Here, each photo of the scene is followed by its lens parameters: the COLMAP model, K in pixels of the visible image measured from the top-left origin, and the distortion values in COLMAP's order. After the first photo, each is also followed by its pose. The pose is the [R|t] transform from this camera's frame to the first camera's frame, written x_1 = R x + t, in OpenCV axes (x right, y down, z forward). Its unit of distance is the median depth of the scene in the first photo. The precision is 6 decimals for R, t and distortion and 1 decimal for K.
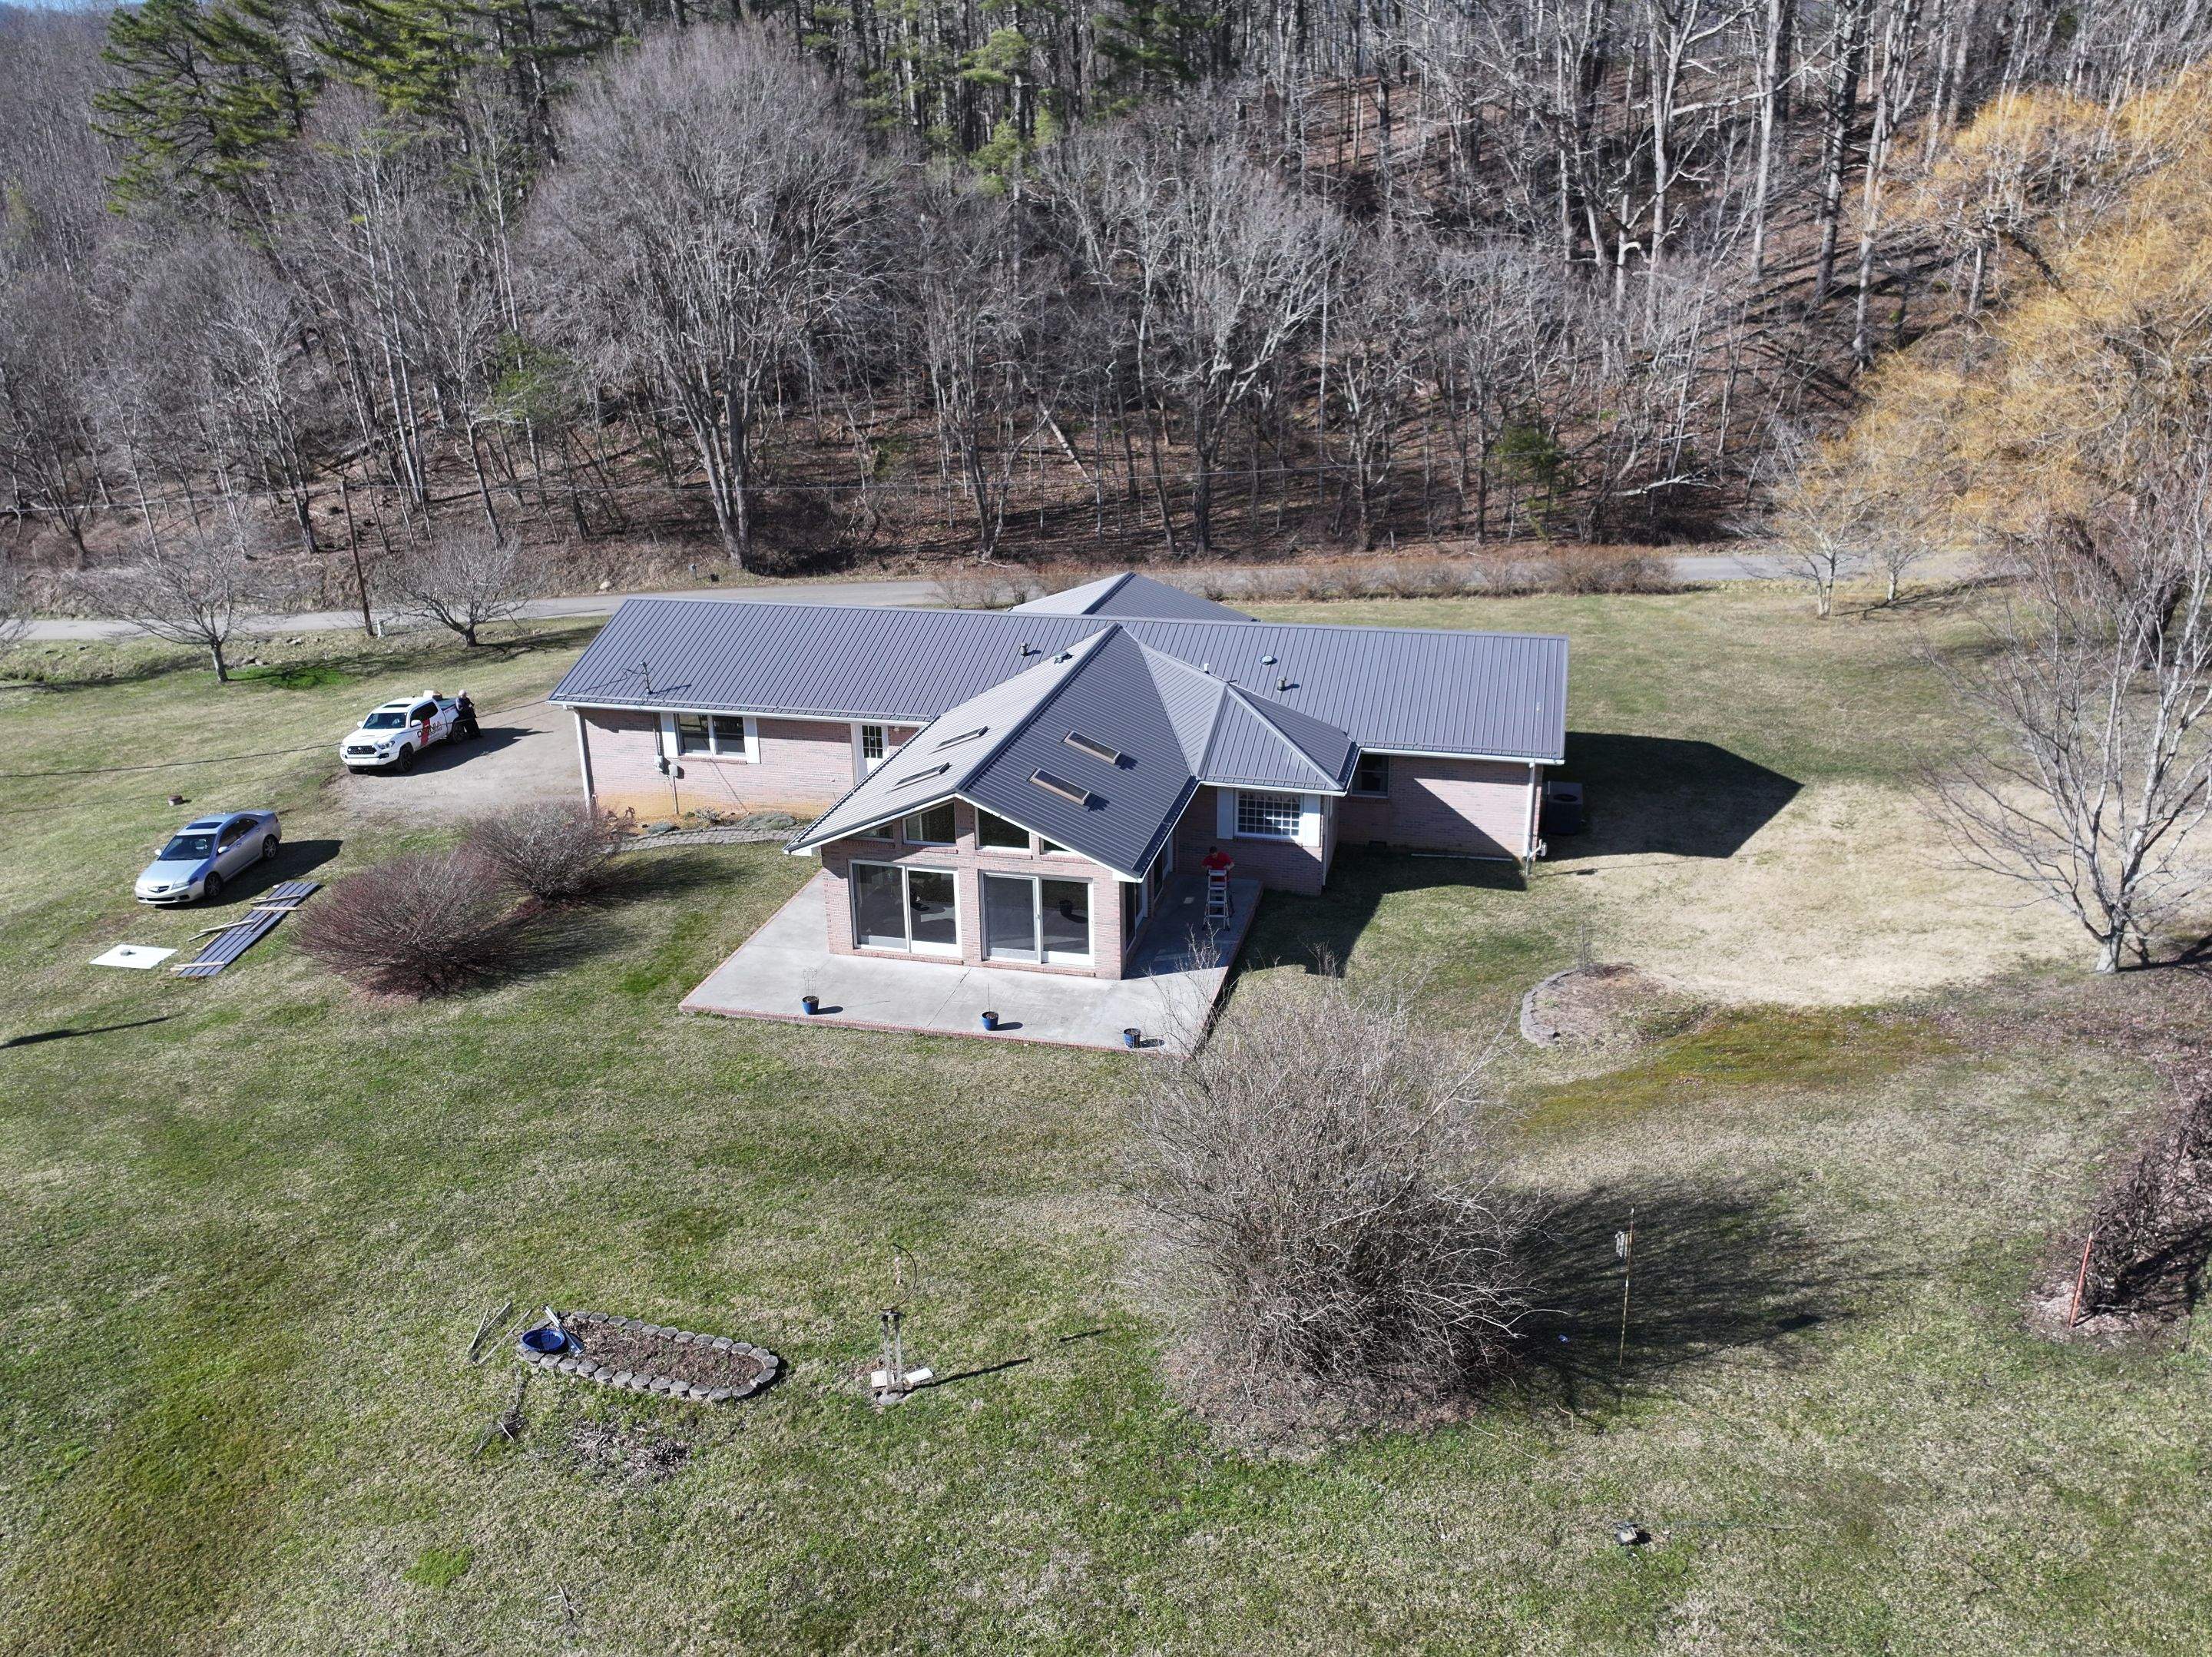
lens RADIAL K [[1778.0, 0, 1098.9], [0, 1778.0, 825.1], [0, 0, 1]] dist [-0.001069, 0.015111]
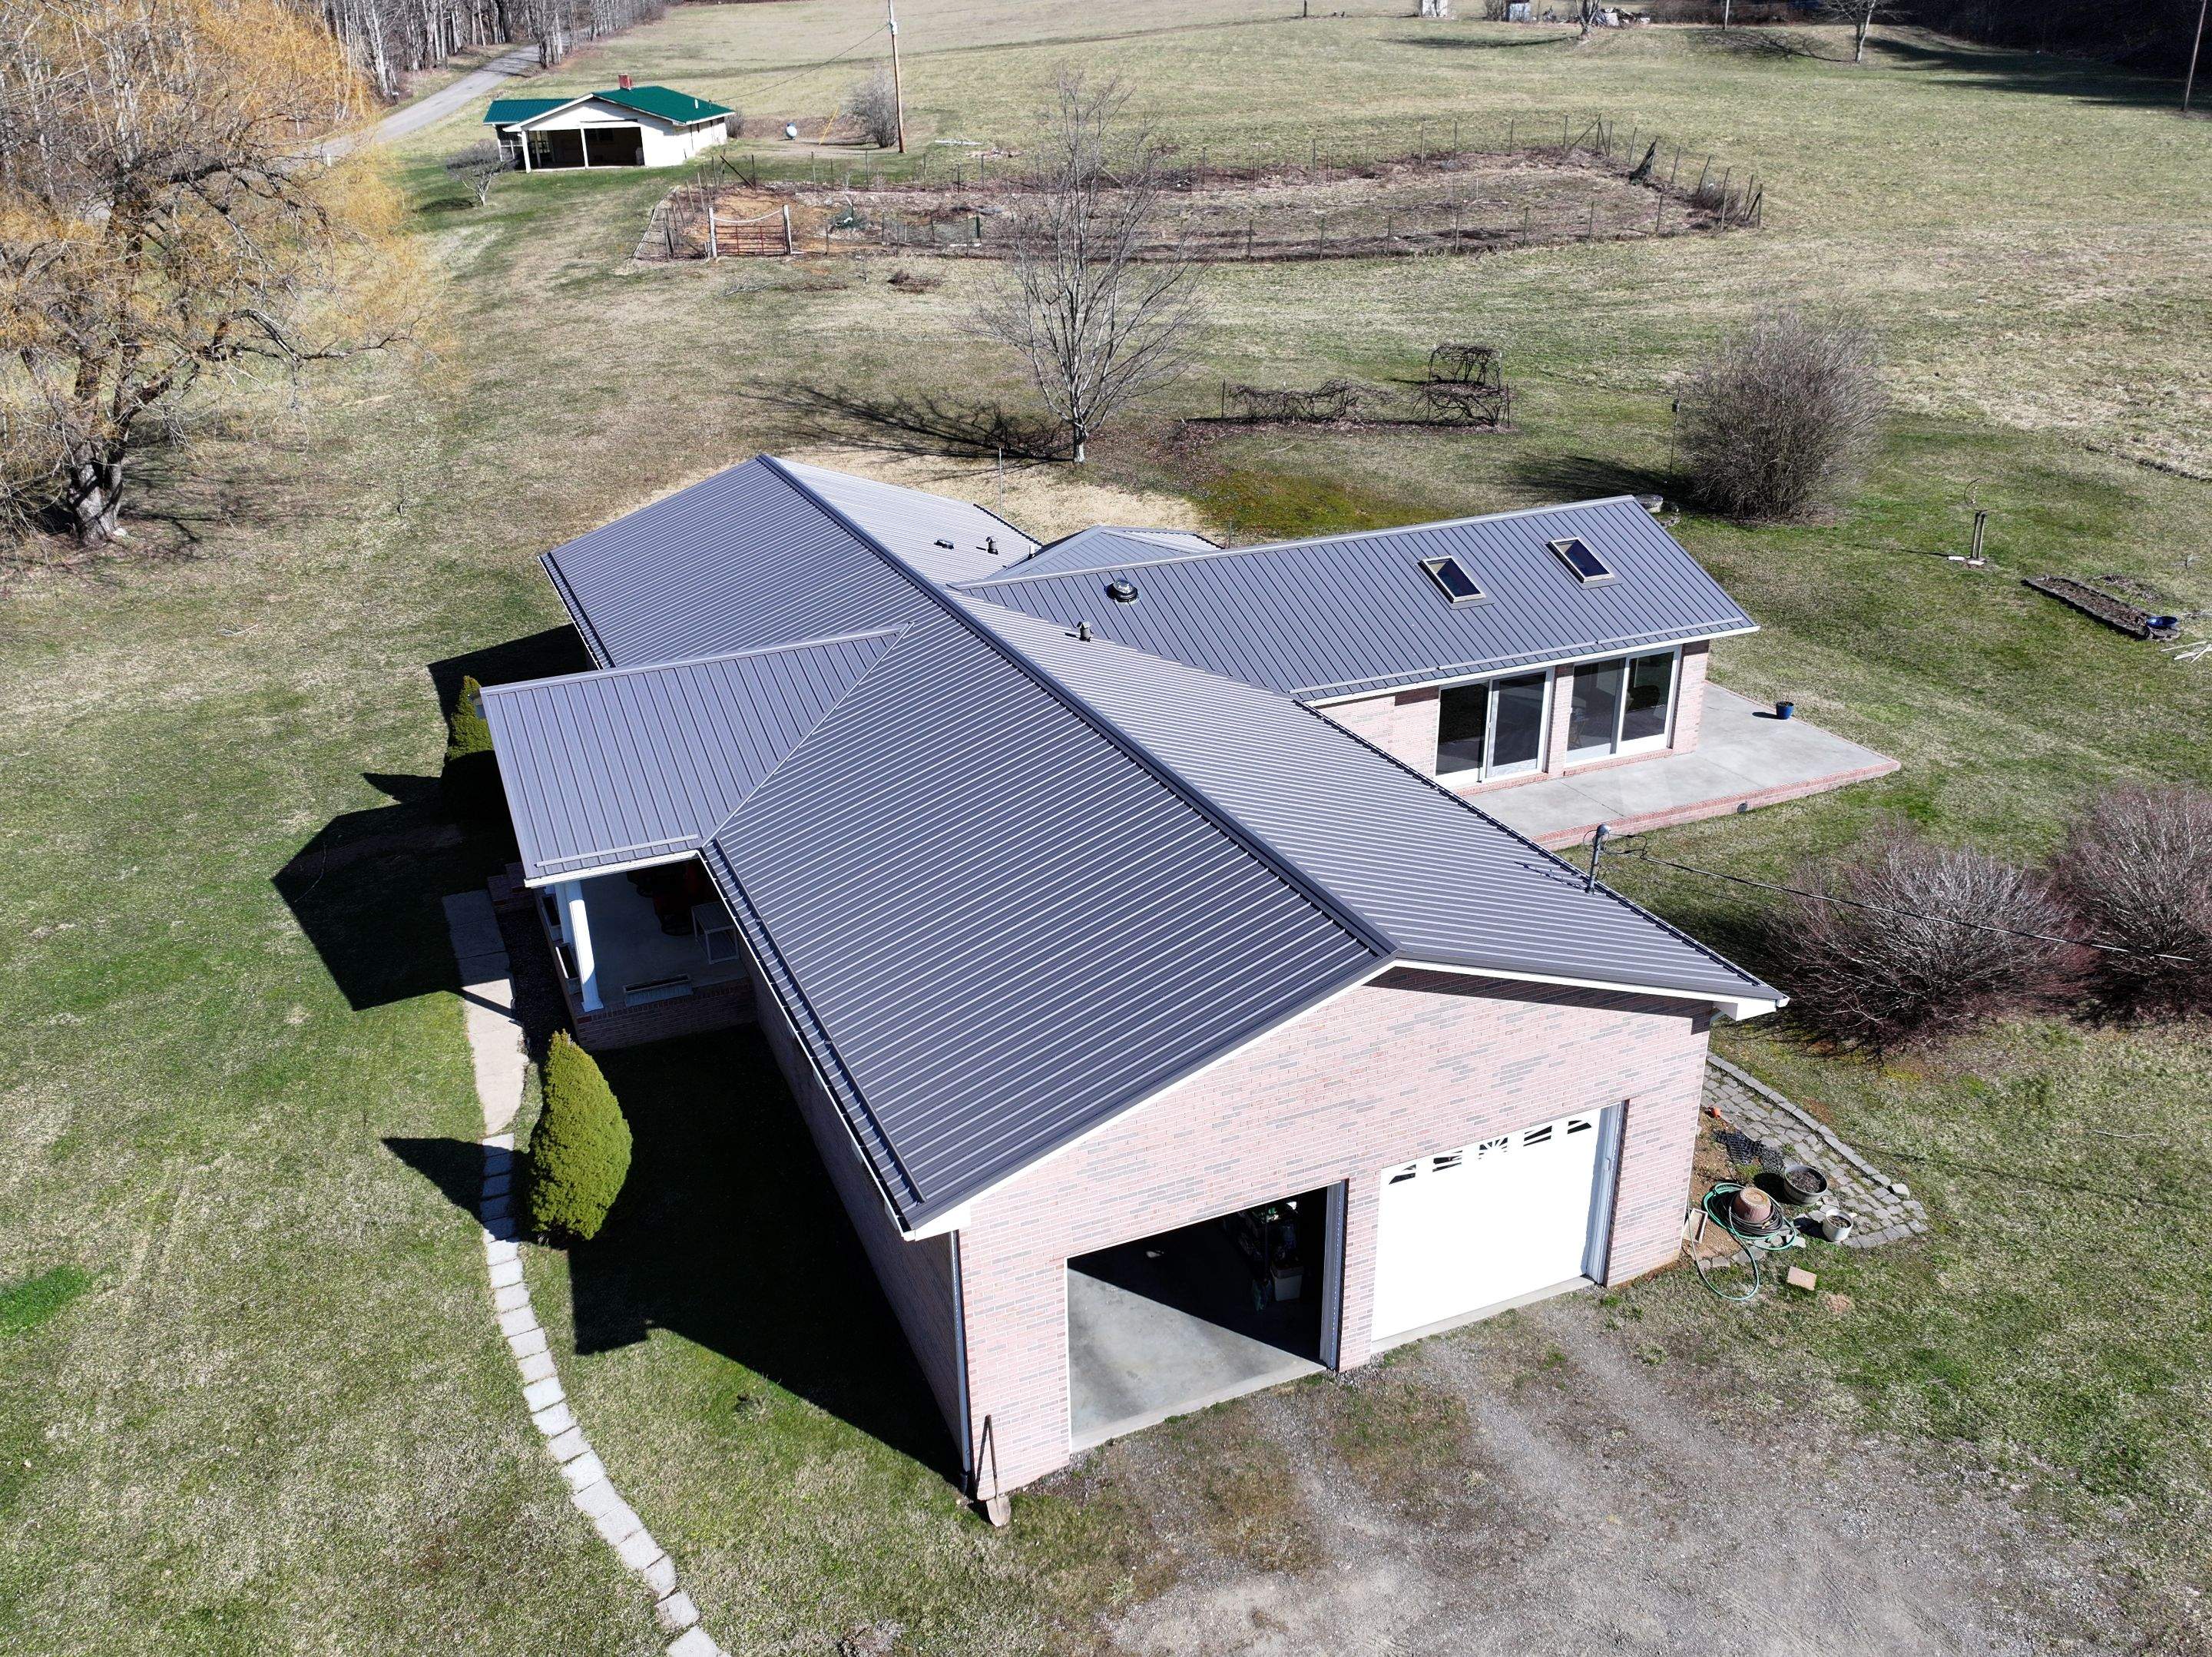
lens RADIAL K [[1778.0, 0, 1098.8], [0, 1778.0, 841.3], [0, 0, 1]] dist [-0.001069, 0.015111]
pose [[-0.597882, -0.298775, 0.743822, -0.436649], [0.304160, 0.773982, 0.555372, -0.319530], [-0.741636, 0.558288, -0.371874, 1.067118]]
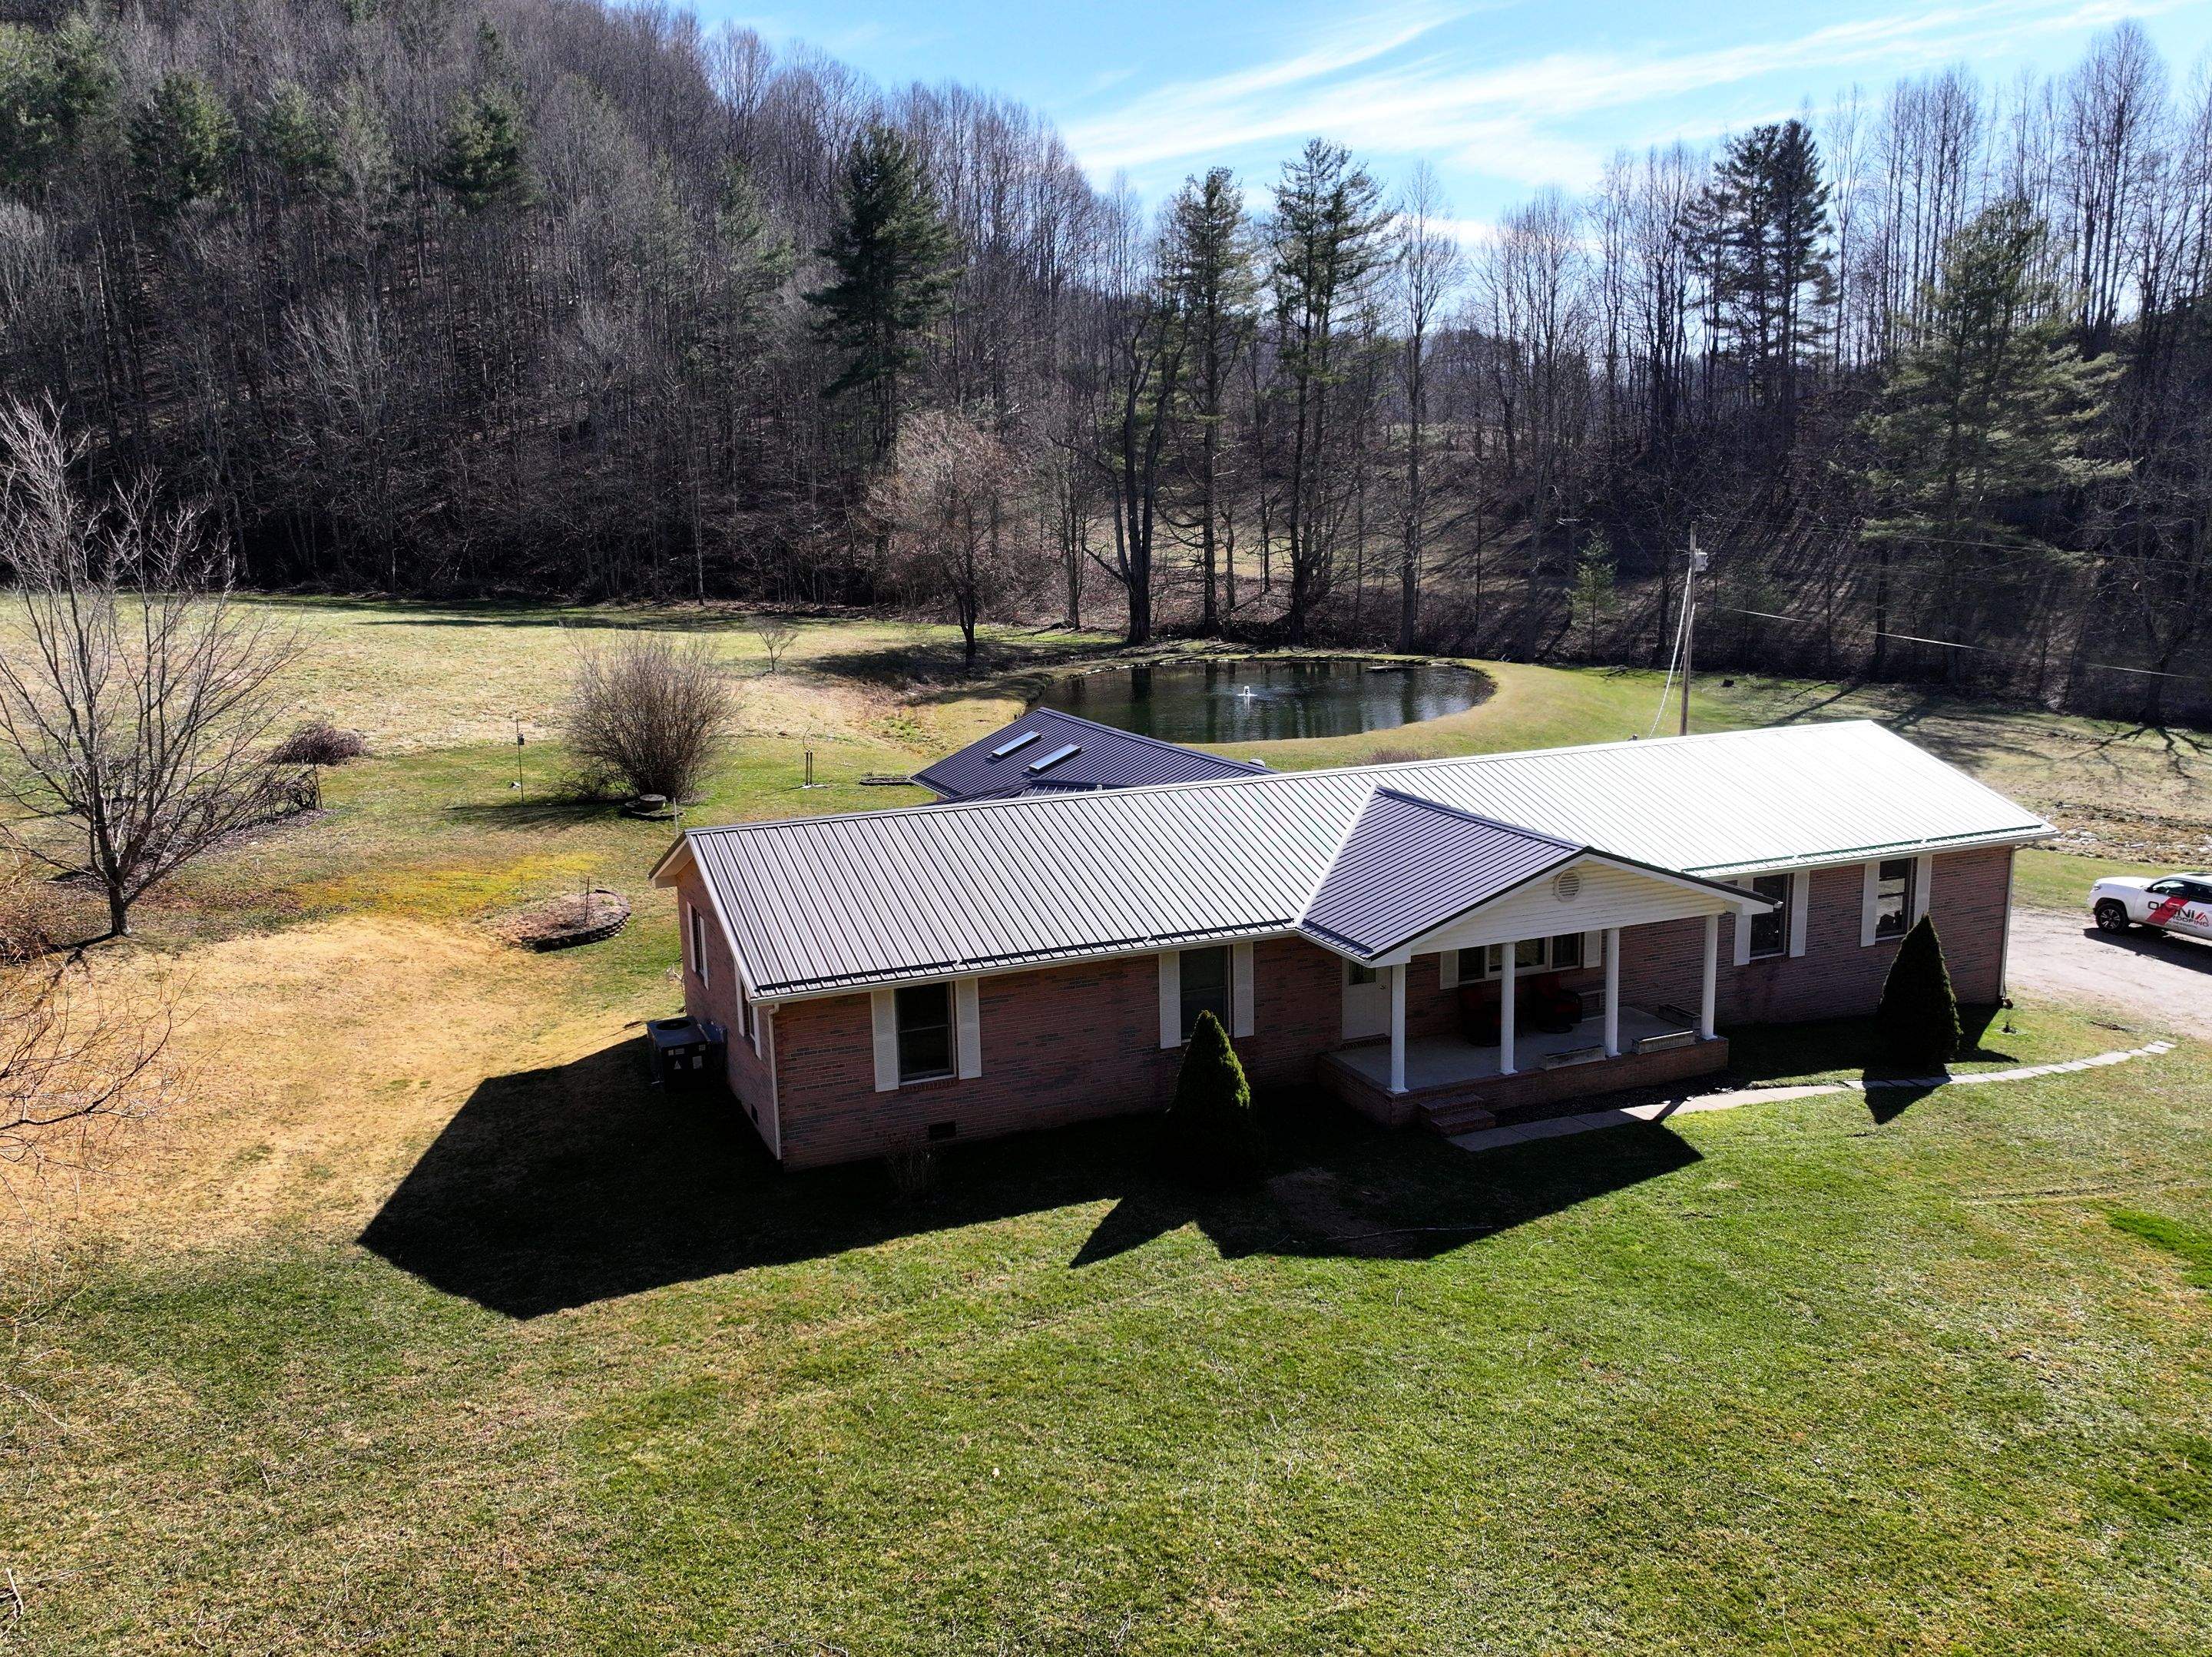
lens RADIAL K [[1778.0, 0, 1108.0], [0, 1778.0, 820.3], [0, 0, 1]] dist [-0.001069, 0.015111]
pose [[-0.805828, 0.140964, -0.575126, 0.422633], [-0.168220, 0.876740, 0.450588, -0.356792], [0.567753, 0.459844, -0.682788, 1.261594]]
